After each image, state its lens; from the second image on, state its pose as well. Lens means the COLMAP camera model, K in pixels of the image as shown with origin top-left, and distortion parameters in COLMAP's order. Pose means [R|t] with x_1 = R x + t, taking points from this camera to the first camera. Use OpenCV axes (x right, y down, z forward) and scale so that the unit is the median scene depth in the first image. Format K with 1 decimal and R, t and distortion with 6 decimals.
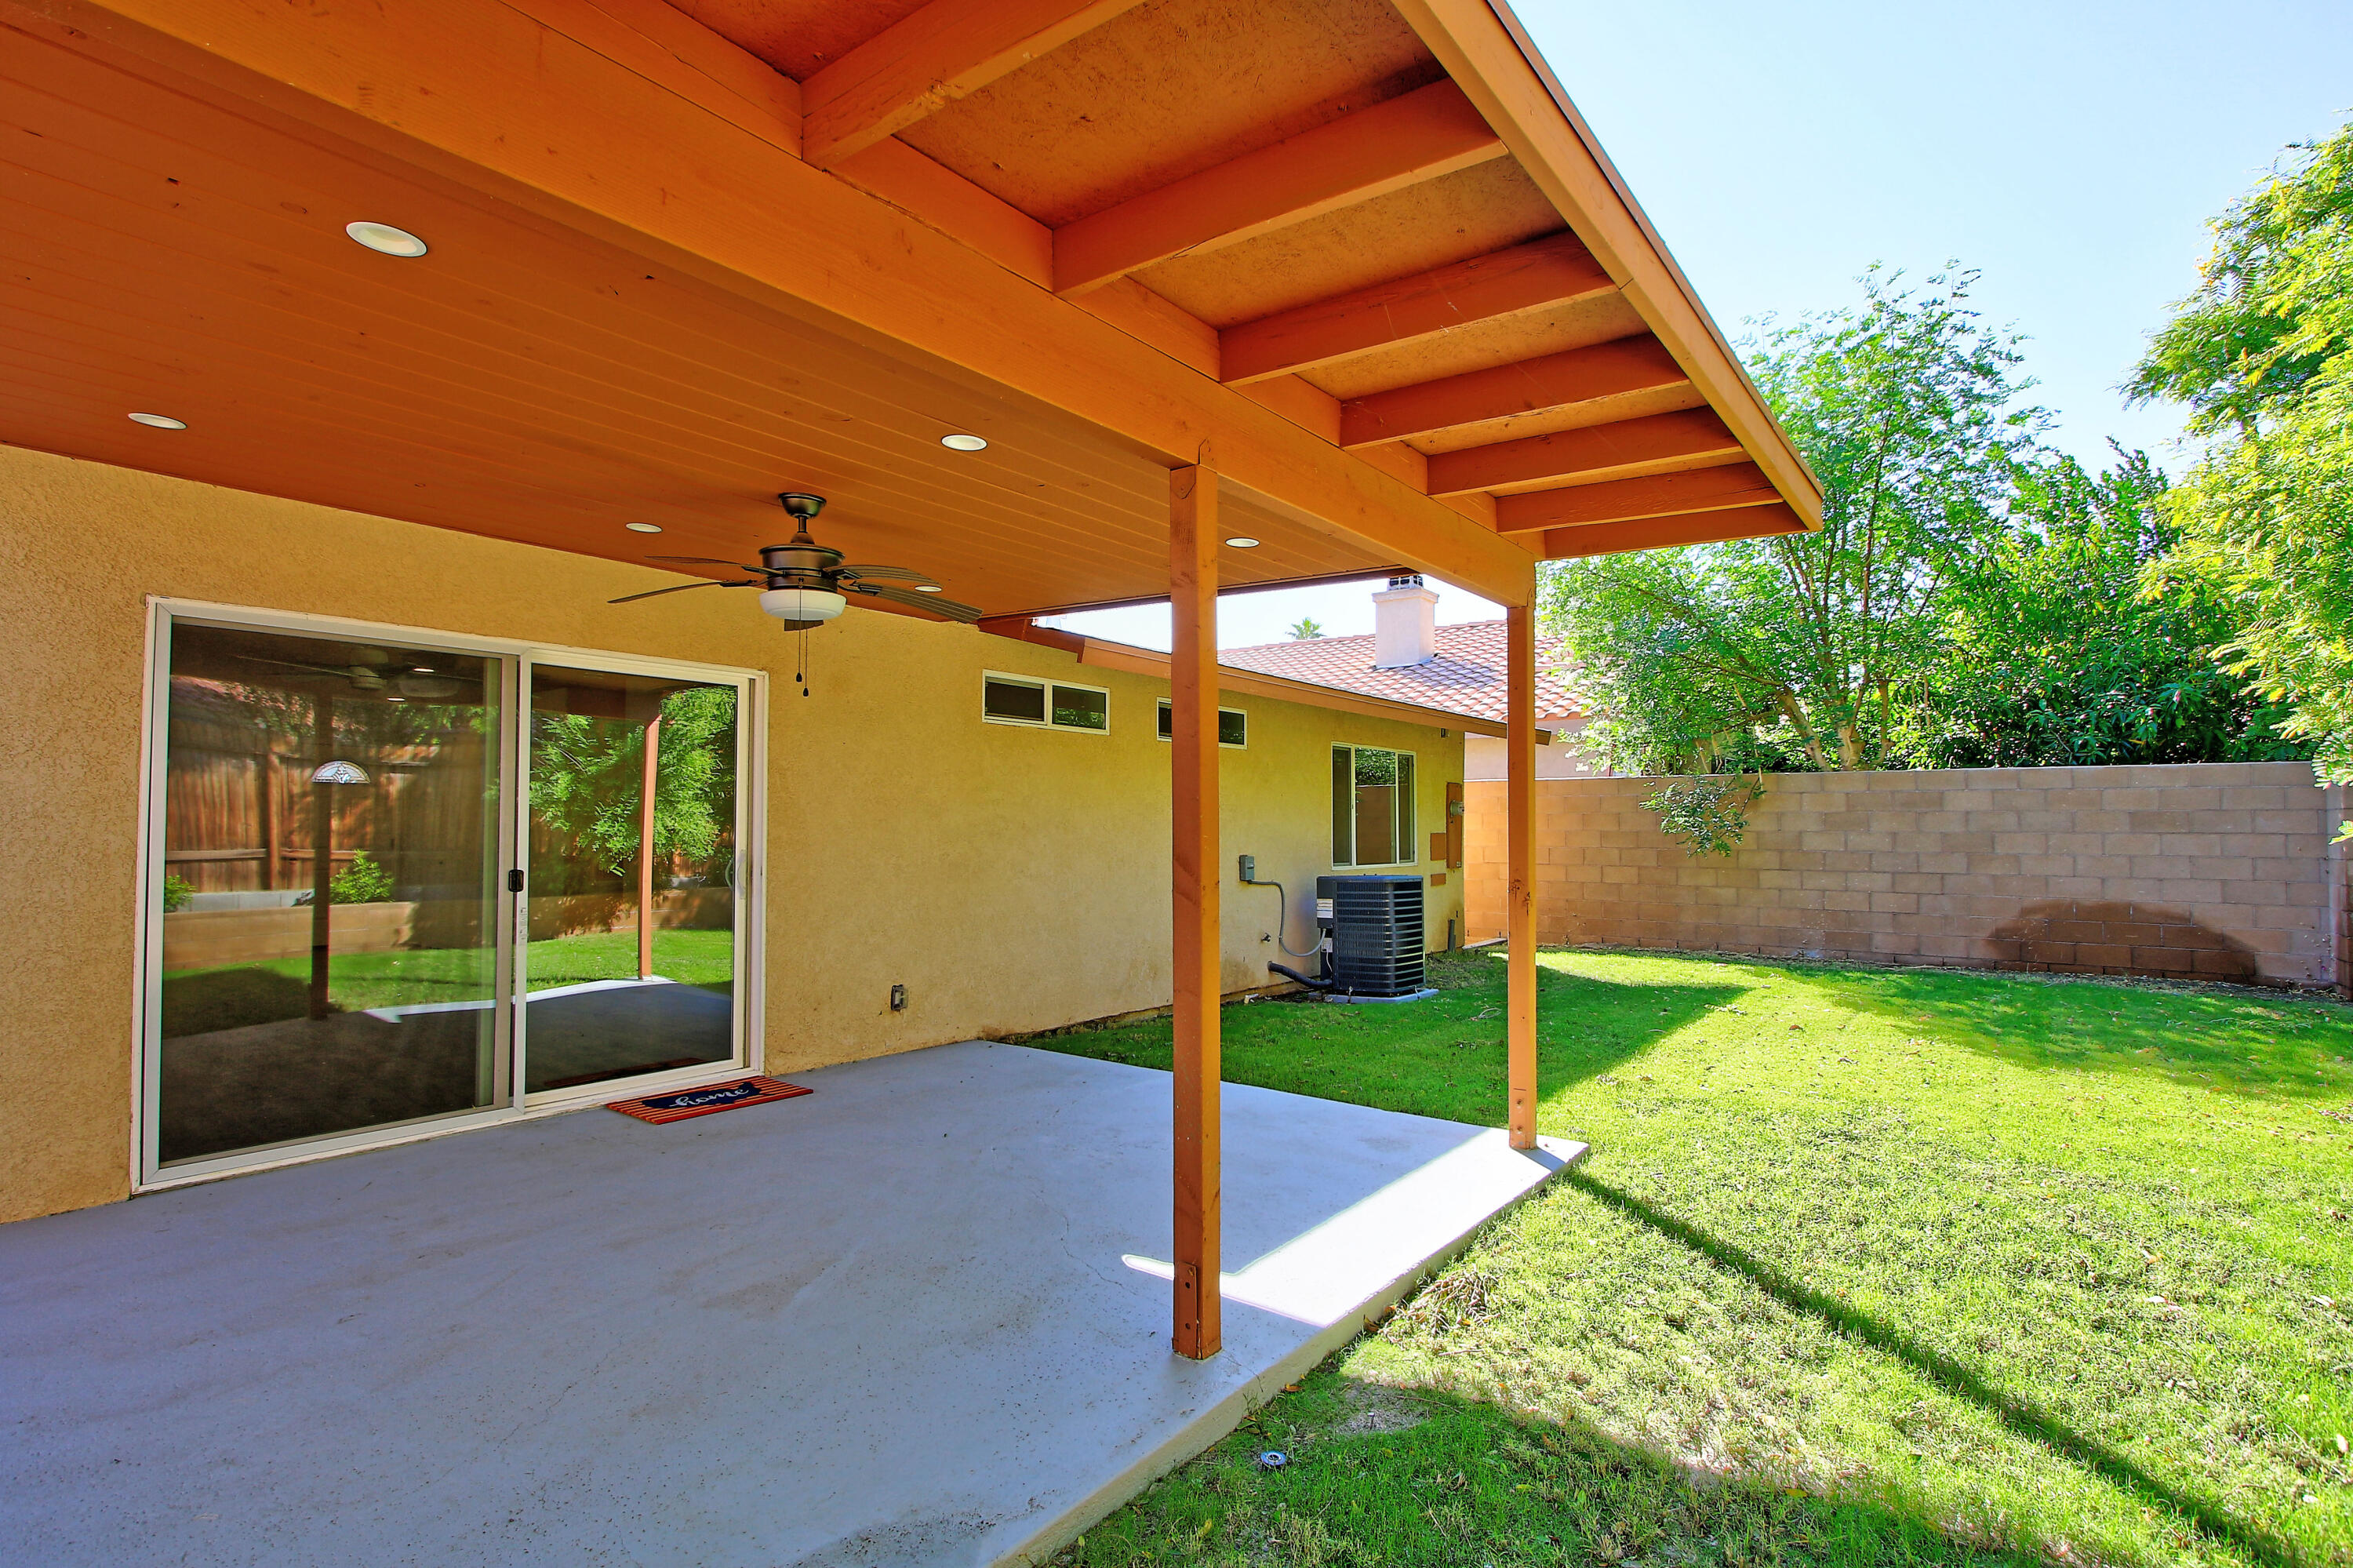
lens RADIAL K [[1132.2, 0, 1169.5], [0, 1132.2, 786.5], [0, 0, 1]] dist [-0.017994, 0.005565]
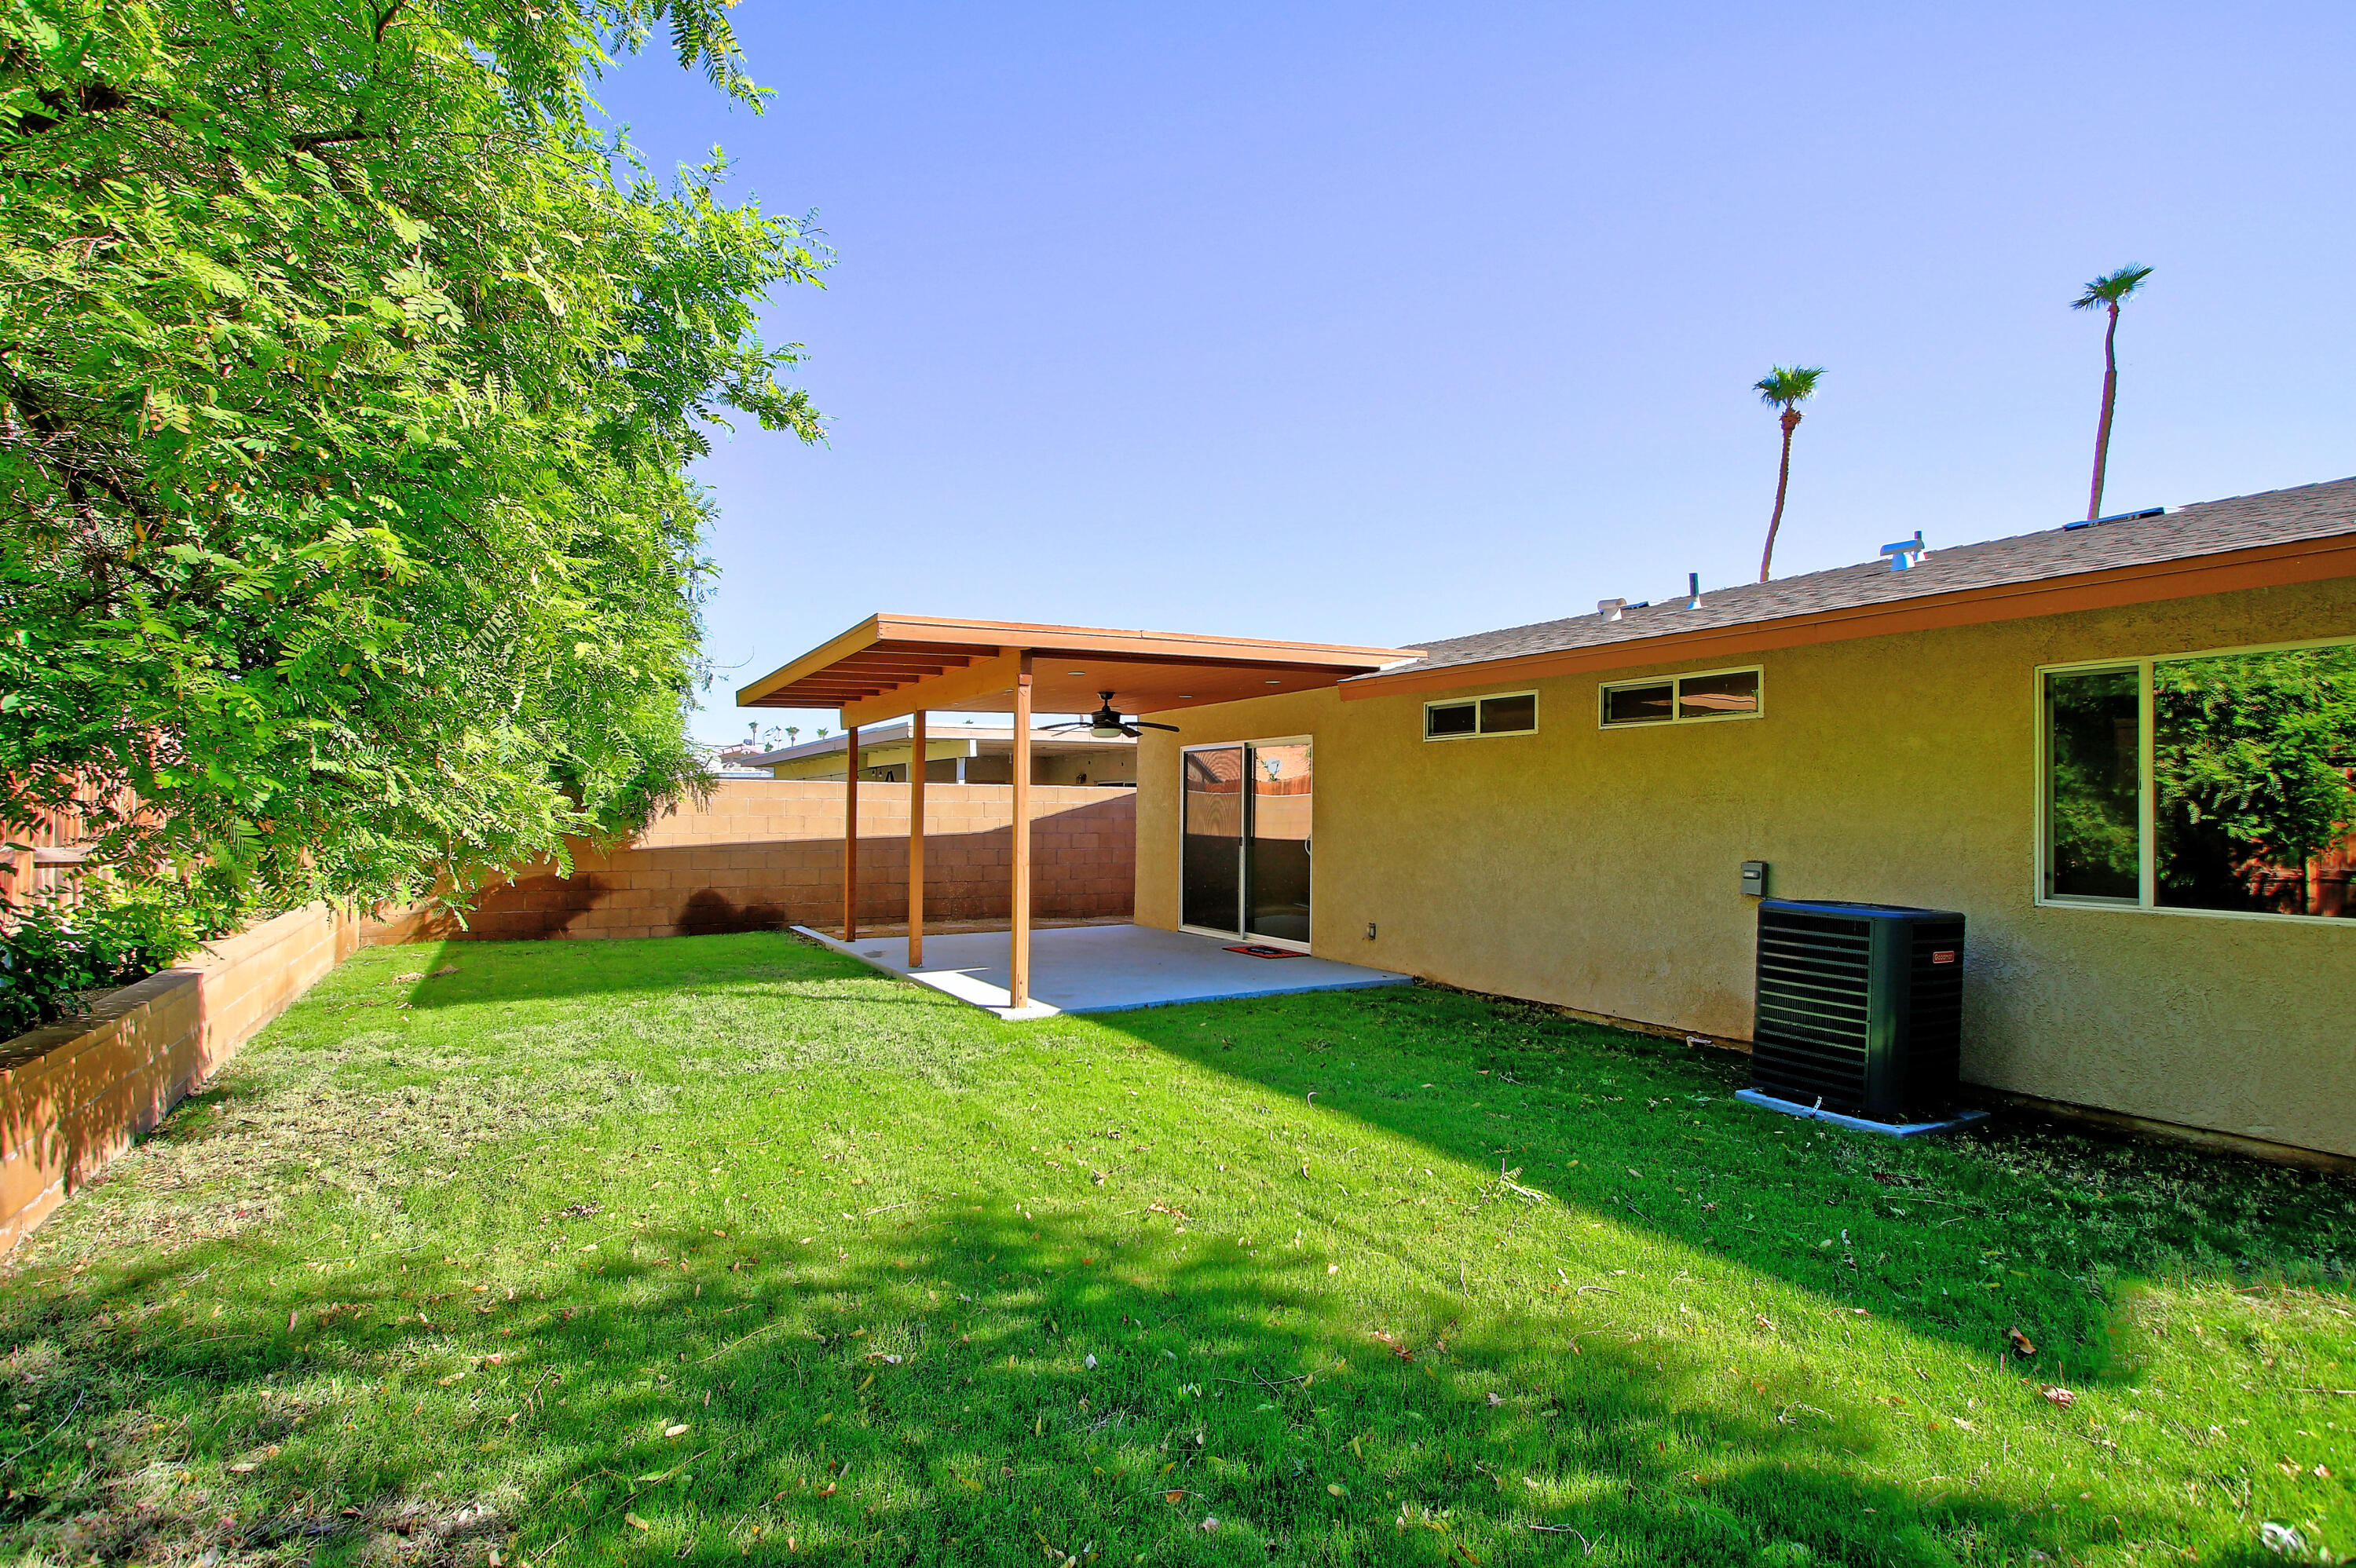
lens RADIAL K [[1133.5, 0, 1160.5], [0, 1133.5, 797.6], [0, 0, 1]] dist [-0.017994, 0.005565]
pose [[-0.374455, -0.019446, -0.927041, 0.820591], [0.023004, 0.999278, -0.030253, 0.029193], [0.926959, -0.032655, -0.373738, 0.835533]]
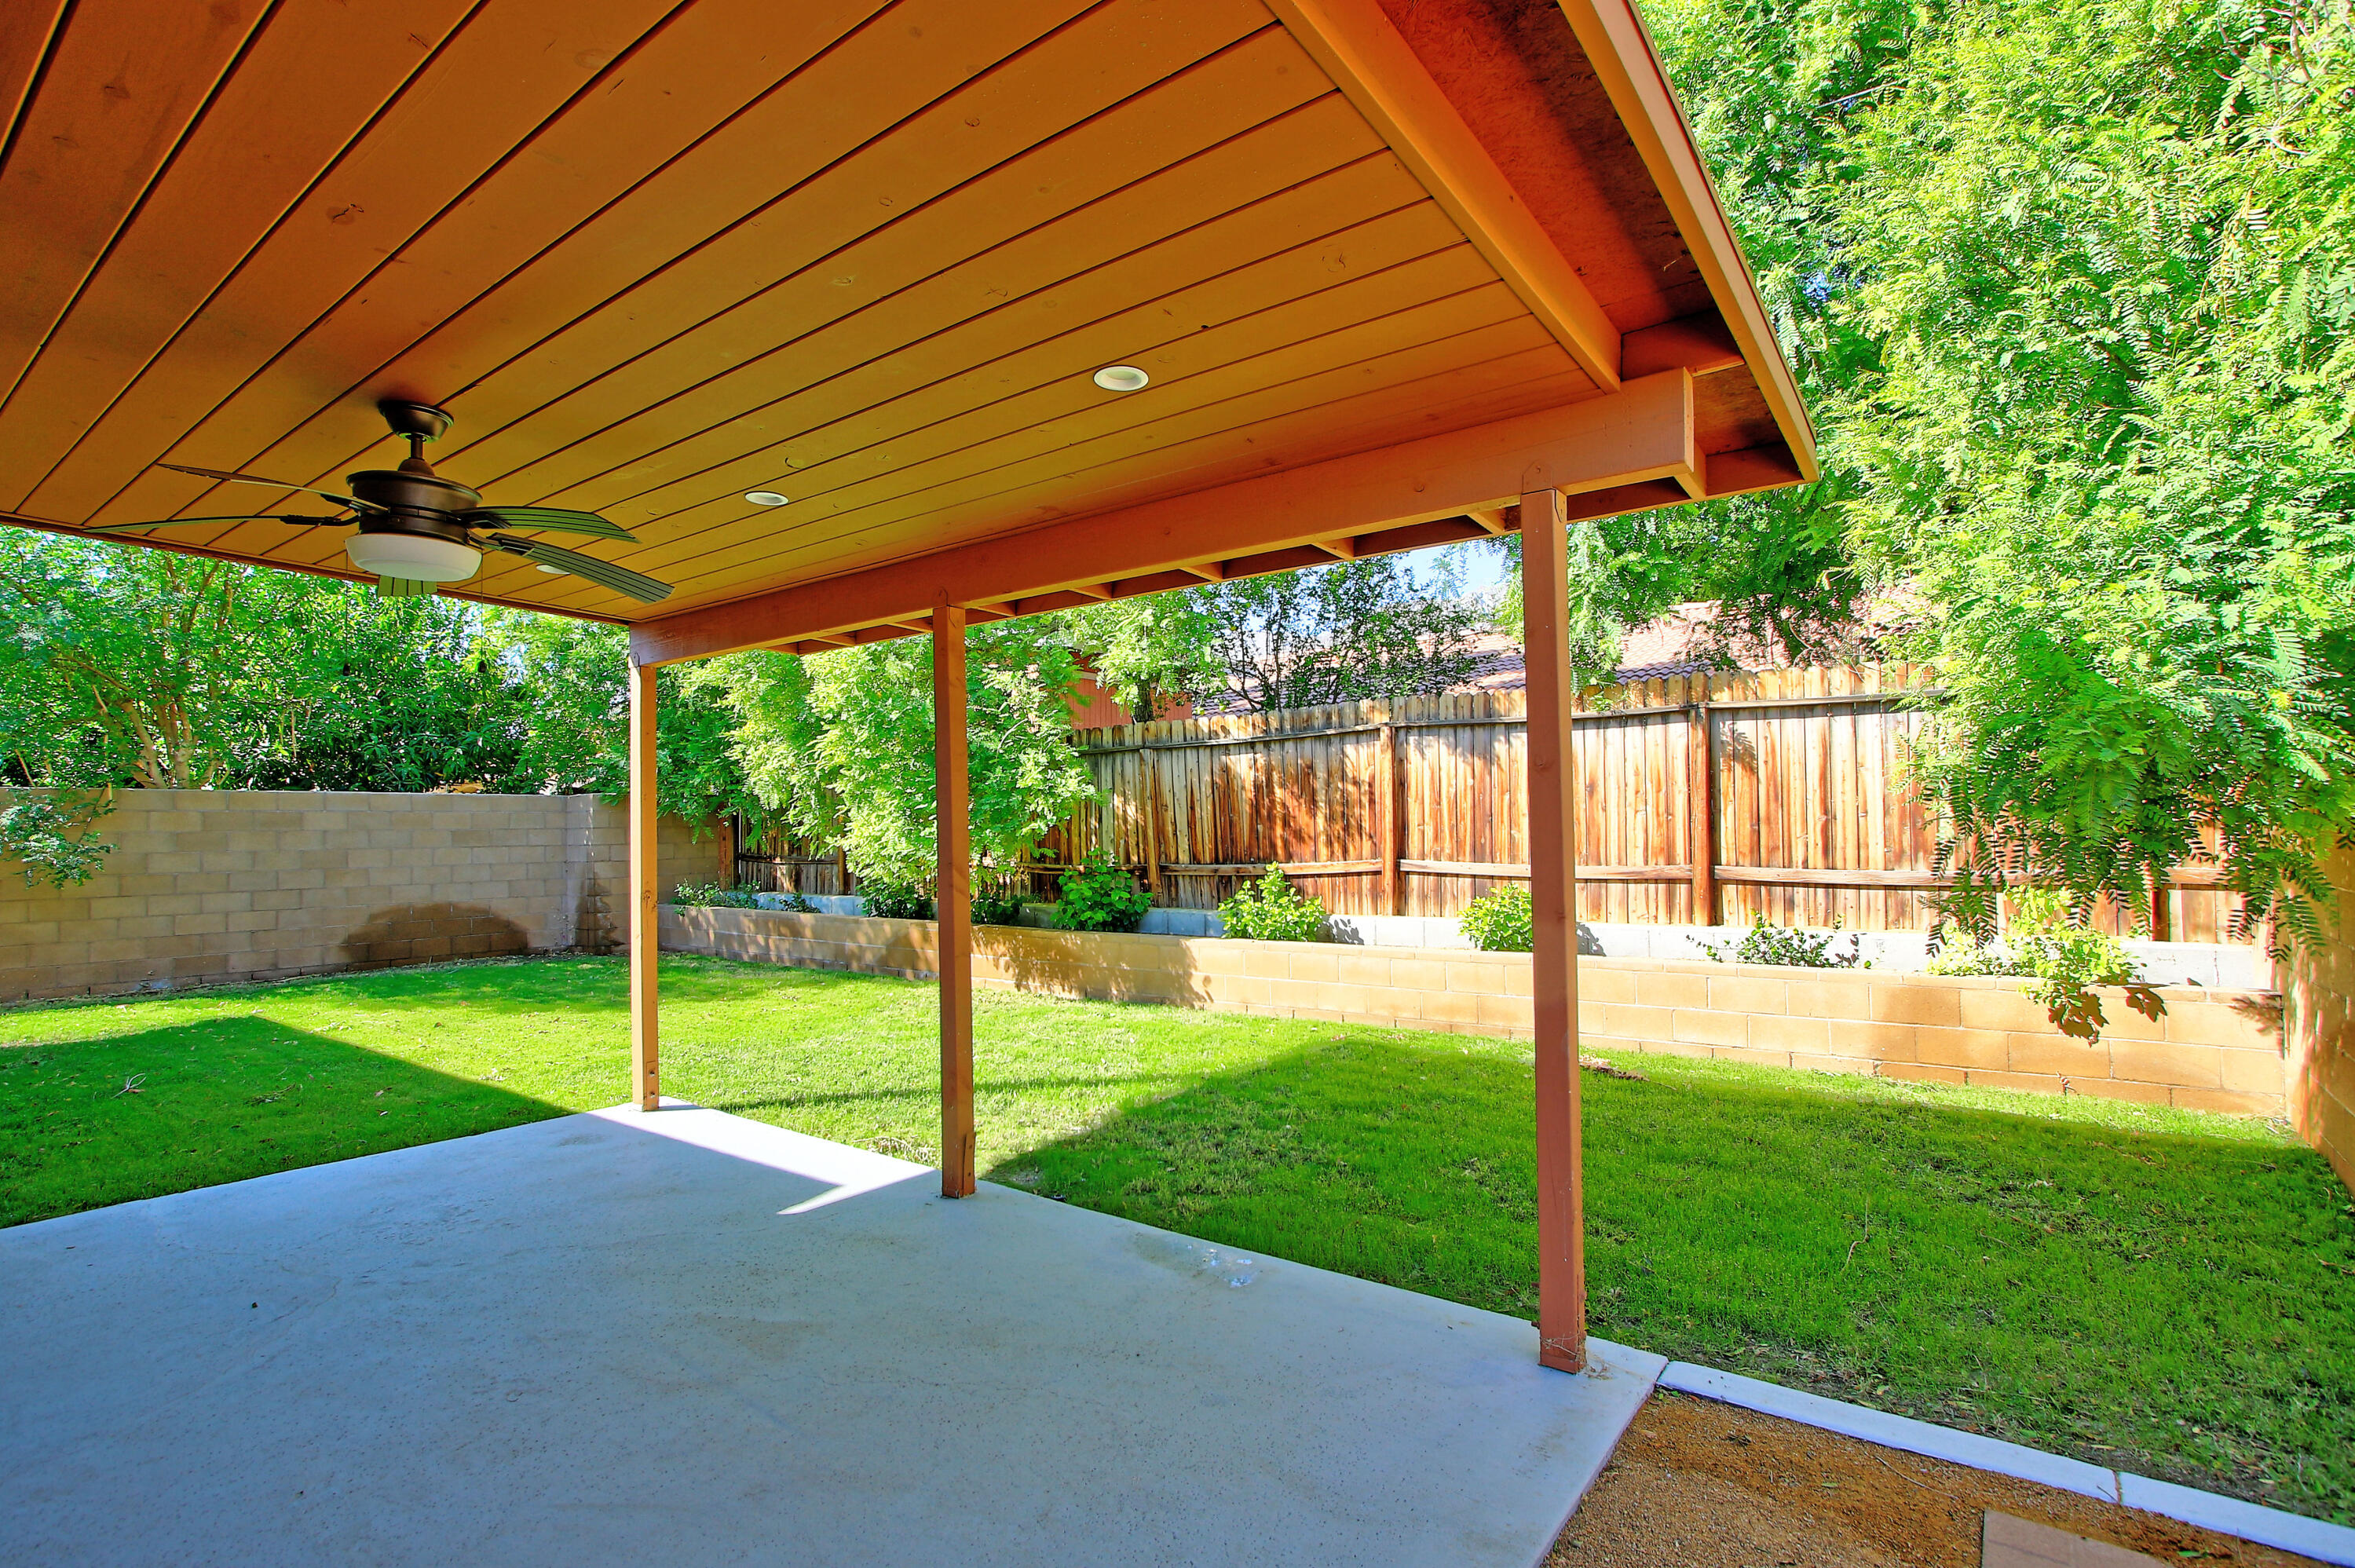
lens RADIAL K [[1133.1, 0, 1163.9], [0, 1133.1, 808.1], [0, 0, 1]] dist [-0.017994, 0.005565]
pose [[-0.006103, 0.014827, 0.999871, -0.421975], [-0.019739, 0.999693, -0.014945, 0.000453], [-0.999787, -0.019828, -0.005808, 0.210385]]
